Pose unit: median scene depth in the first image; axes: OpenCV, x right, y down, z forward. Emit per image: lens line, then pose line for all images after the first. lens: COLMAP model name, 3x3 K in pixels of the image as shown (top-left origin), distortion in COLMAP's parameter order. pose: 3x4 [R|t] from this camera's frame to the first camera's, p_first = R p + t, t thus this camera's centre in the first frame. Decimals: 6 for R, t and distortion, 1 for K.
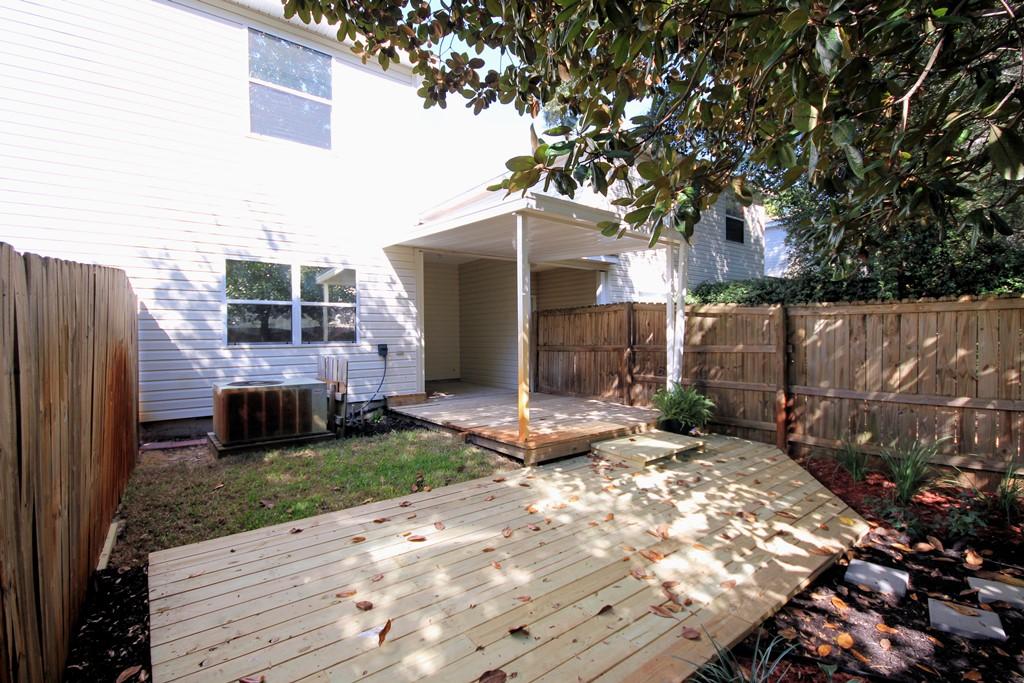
lens RADIAL K [[471.9, 0, 516.8], [0, 471.9, 341.9], [0, 0, 1]] dist [0.009590, -0.014285]
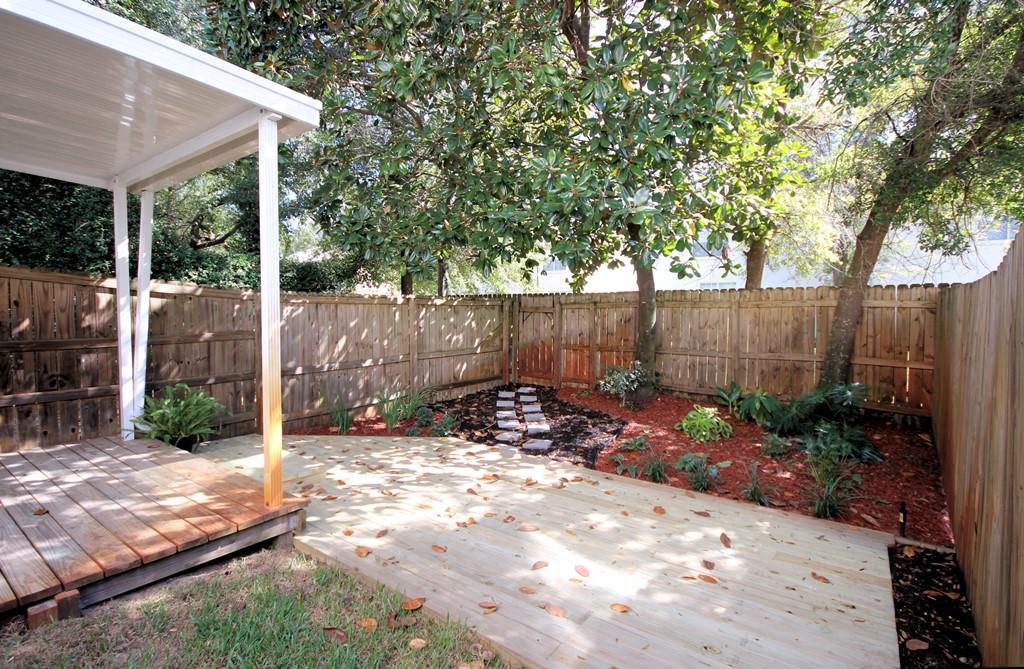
lens RADIAL K [[487.9, 0, 512.0], [0, 487.9, 334.5], [0, 0, 1]] dist [-0.004398, -0.000746]
pose [[-0.277722, -0.038953, 0.959871, -0.759830], [0.012404, 0.998949, 0.044128, -0.032068], [-0.960581, 0.024162, -0.276947, 1.033511]]
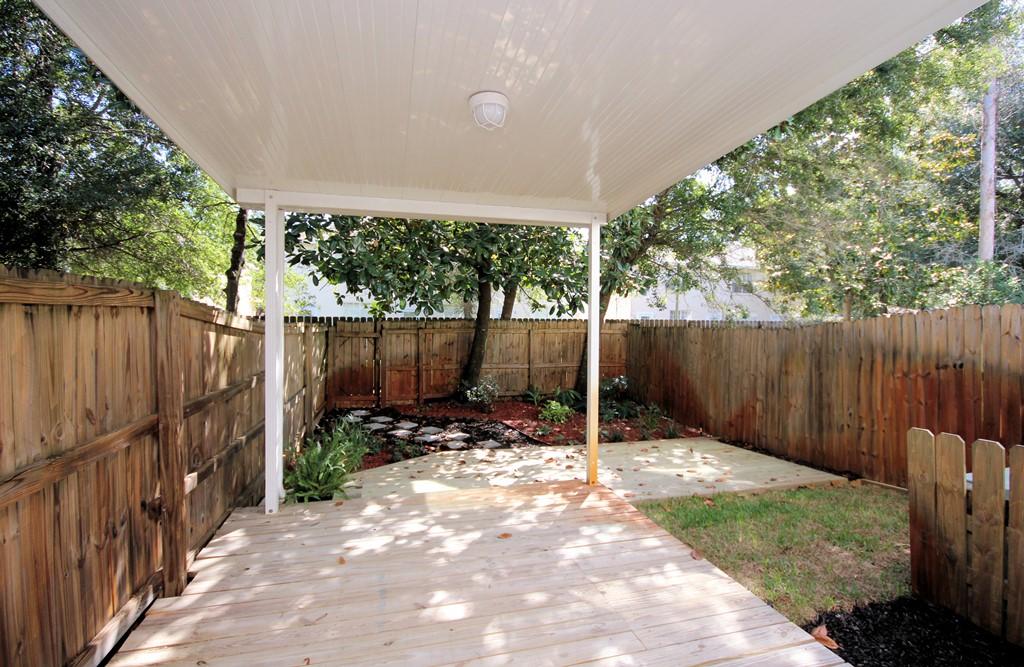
lens RADIAL K [[500.1, 0, 529.7], [0, 500.1, 335.8], [0, 0, 1]] dist [-0.001357, -0.000239]
pose [[-0.931748, -0.003886, 0.363084, -0.243303], [0.006515, 0.999603, 0.027417, -0.100755], [-0.363046, 0.027912, -0.931353, 2.225854]]
